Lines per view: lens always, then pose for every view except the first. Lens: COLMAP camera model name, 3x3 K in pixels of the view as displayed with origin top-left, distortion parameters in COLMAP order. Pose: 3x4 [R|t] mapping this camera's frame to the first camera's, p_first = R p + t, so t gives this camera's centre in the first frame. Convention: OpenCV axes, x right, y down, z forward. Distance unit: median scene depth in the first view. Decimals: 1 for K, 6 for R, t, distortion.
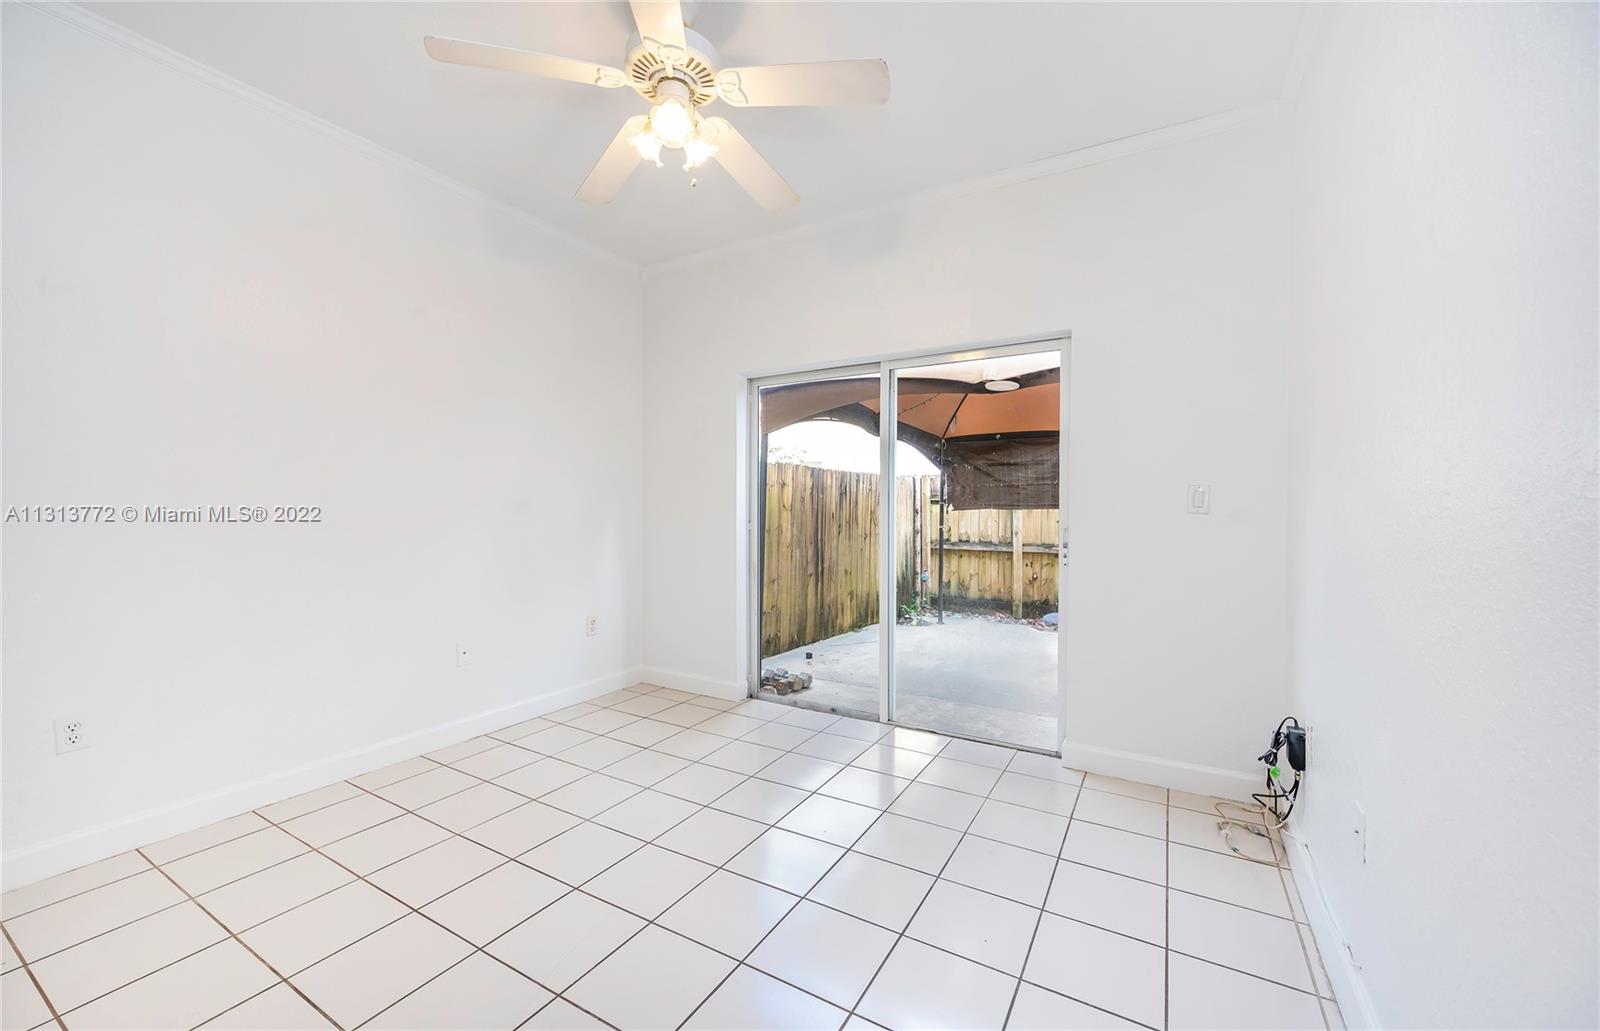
lens RADIAL K [[627.4, 0, 800.0], [0, 627.4, 515.5], [0, 0, 1]] dist [0.001801, 0.000444]
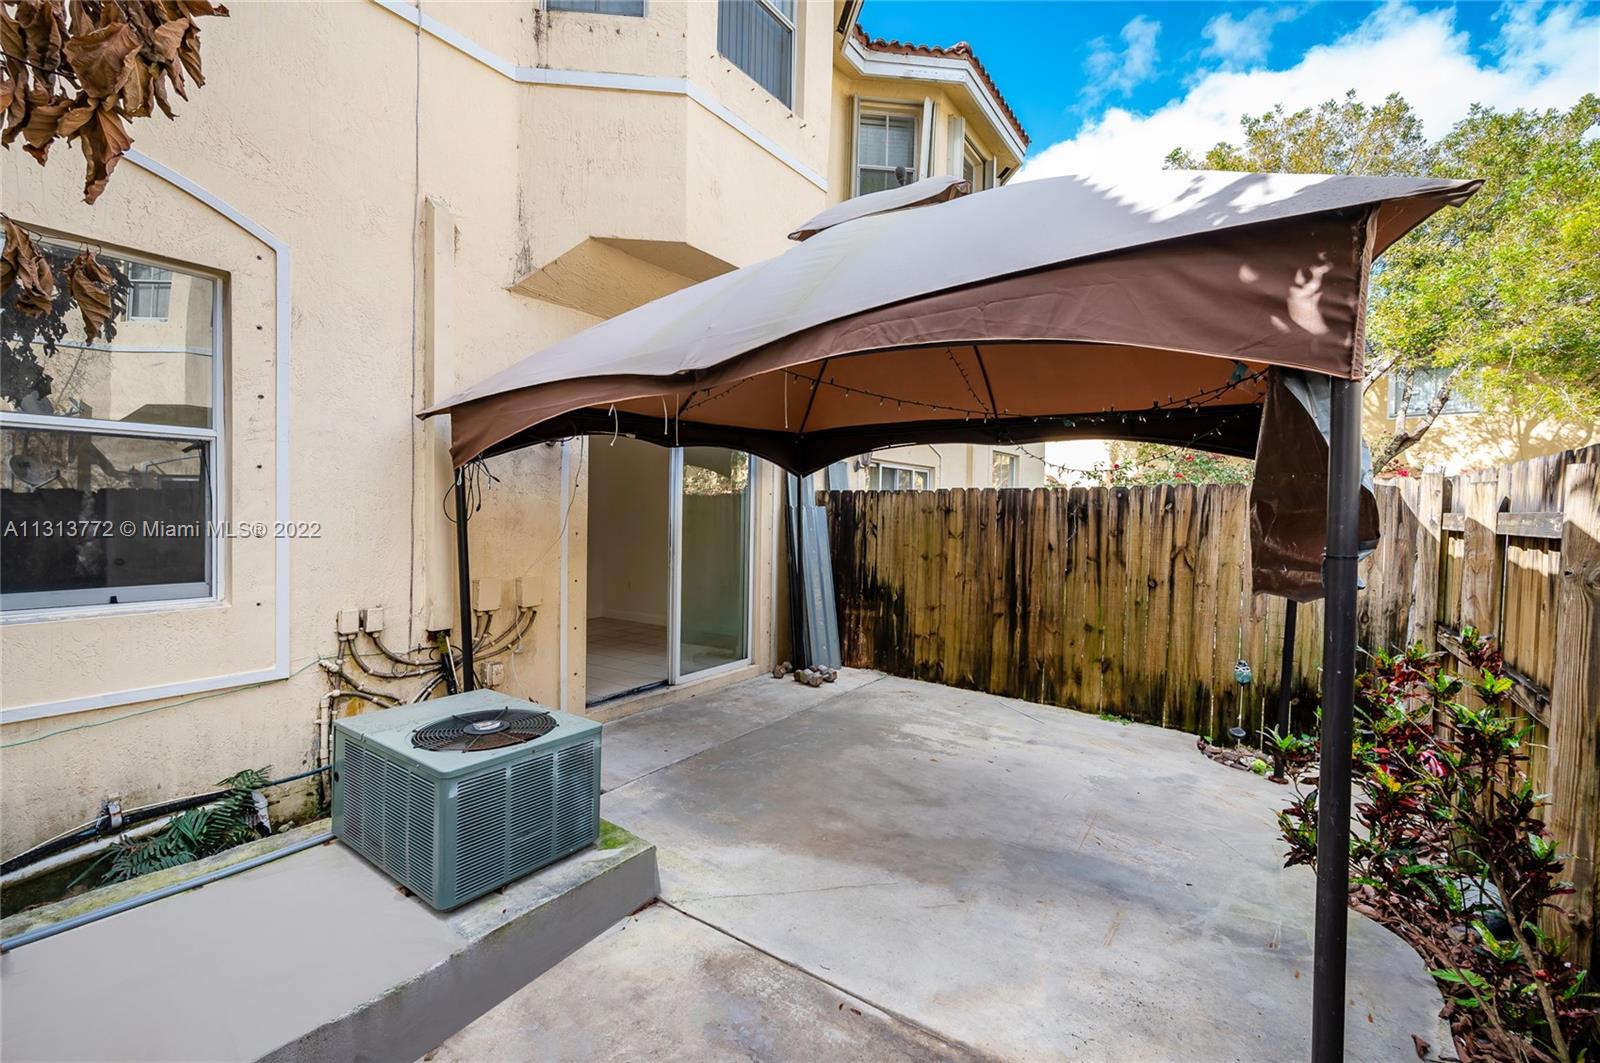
lens RADIAL K [[672.6, 0, 800.0], [0, 672.6, 531.5], [0, 0, 1]] dist [0.001332, 0.000089]
pose [[-0.093160, 0.022529, -0.995396, 0.960036], [-0.019860, 0.999503, 0.024481, -0.035806], [0.995453, 0.022049, -0.092666, 0.819479]]
